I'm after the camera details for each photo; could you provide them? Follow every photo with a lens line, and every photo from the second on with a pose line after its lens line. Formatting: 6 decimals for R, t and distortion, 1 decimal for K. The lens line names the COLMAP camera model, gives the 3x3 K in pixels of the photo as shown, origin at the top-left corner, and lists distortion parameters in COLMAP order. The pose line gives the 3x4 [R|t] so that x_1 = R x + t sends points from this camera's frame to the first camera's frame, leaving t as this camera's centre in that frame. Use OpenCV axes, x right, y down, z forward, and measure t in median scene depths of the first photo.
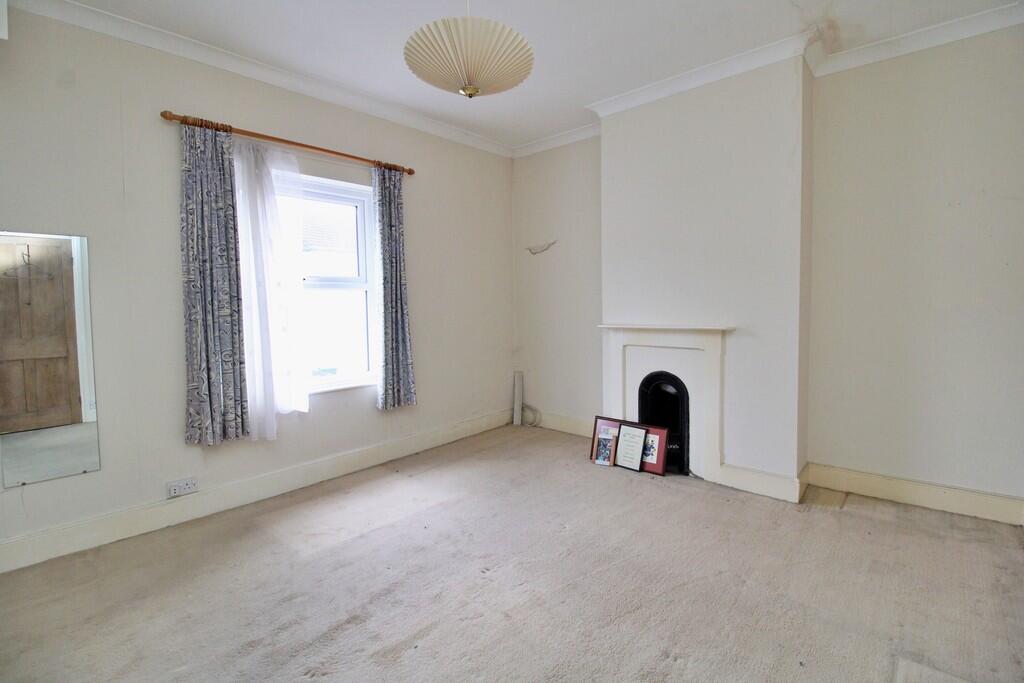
lens RADIAL K [[478.8, 0, 519.6], [0, 478.8, 327.1], [0, 0, 1]] dist [0.003672, -0.016021]
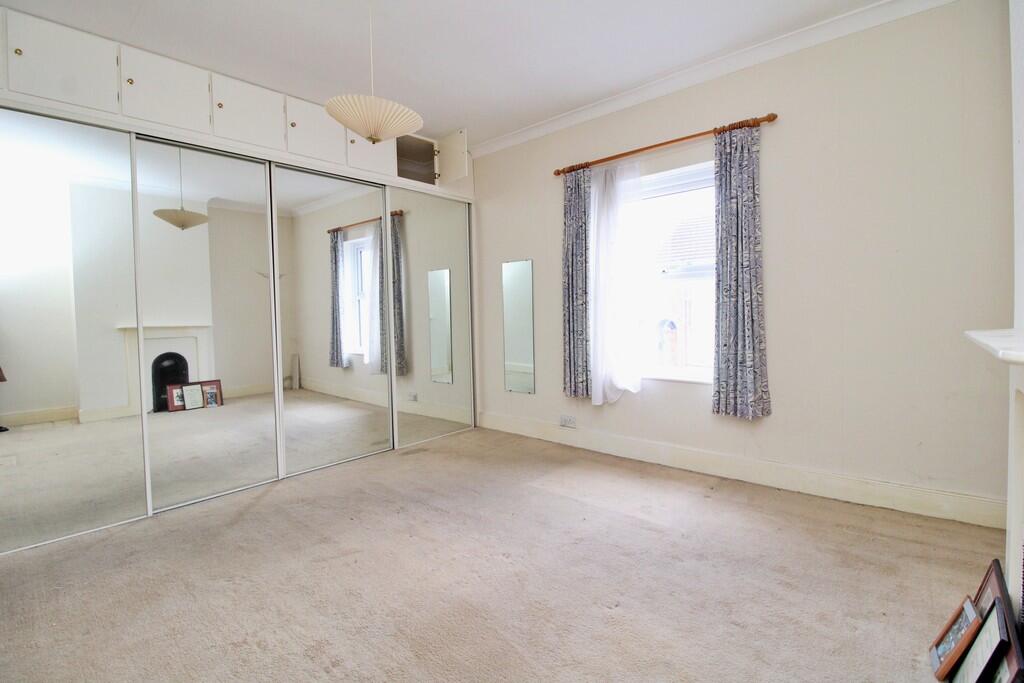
lens RADIAL K [[478.8, 0, 519.6], [0, 478.8, 327.1], [0, 0, 1]] dist [0.003672, -0.016021]
pose [[0.005252, 0.043855, -0.999024, 0.724655], [-0.031727, 0.998542, 0.043667, -0.014868], [0.999483, 0.031467, 0.006636, 0.798001]]
